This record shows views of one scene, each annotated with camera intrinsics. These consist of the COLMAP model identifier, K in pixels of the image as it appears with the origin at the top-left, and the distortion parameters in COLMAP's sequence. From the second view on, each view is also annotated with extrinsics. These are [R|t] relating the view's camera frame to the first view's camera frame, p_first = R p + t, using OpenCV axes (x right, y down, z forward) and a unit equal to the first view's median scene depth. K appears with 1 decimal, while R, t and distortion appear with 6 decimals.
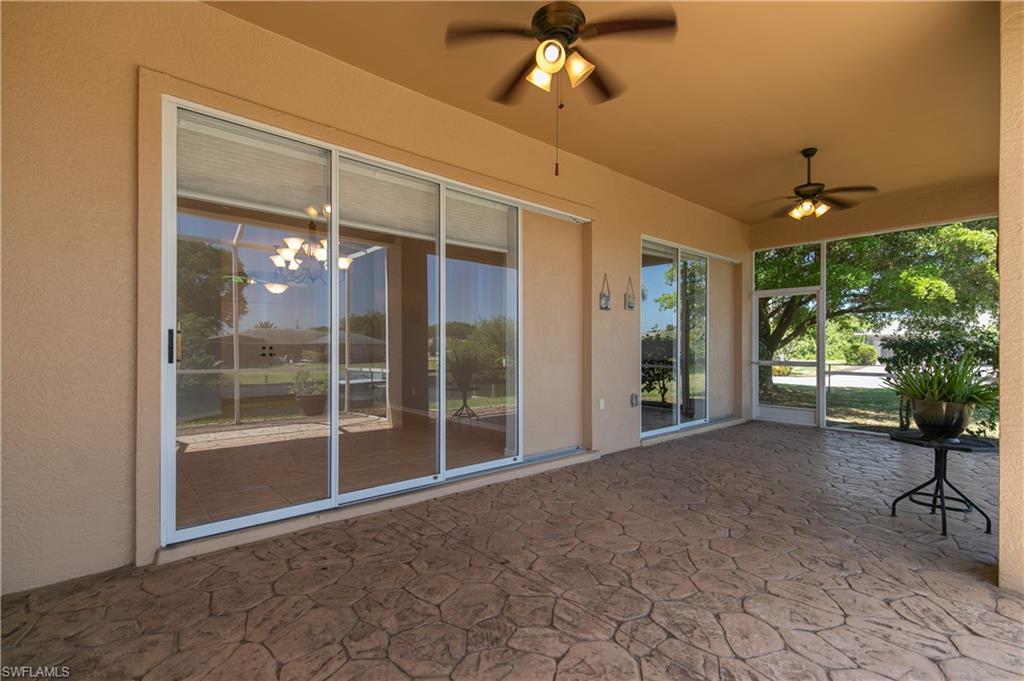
lens RADIAL K [[463.2, 0, 518.5], [0, 463.2, 326.9], [0, 0, 1]] dist [0.002180, 0.000459]
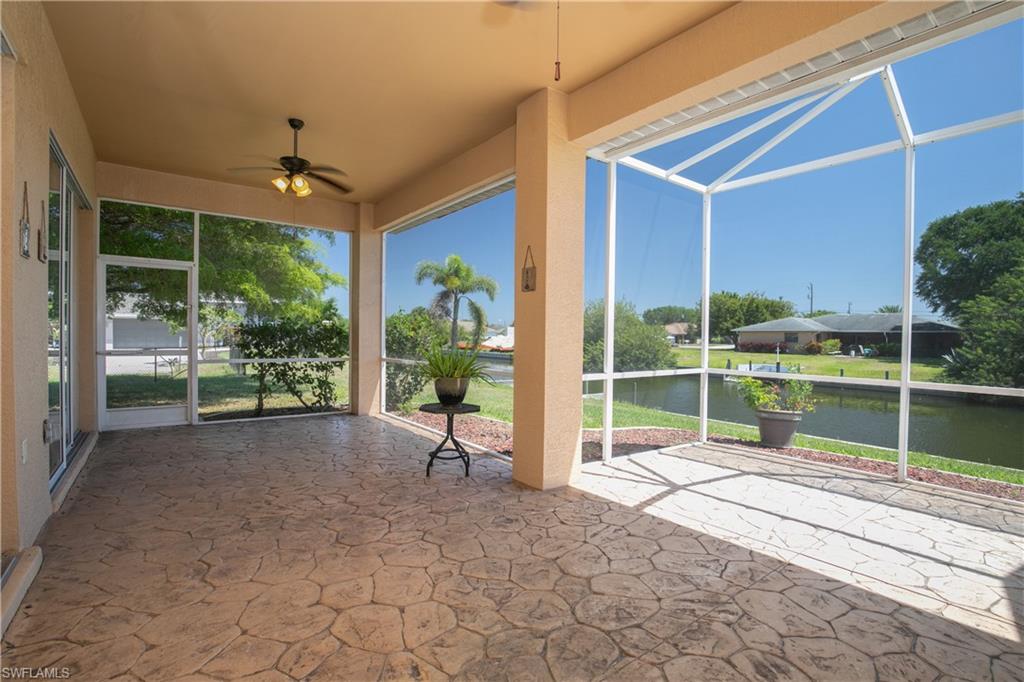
lens RADIAL K [[484.4, 0, 515.4], [0, 484.4, 331.3], [0, 0, 1]] dist [-0.042223, 0.000101]
pose [[0.073349, 0.002923, 0.997302, -0.477472], [-0.050753, 0.998711, 0.000806, 0.022758], [-0.996014, -0.050676, 0.073403, 0.801015]]
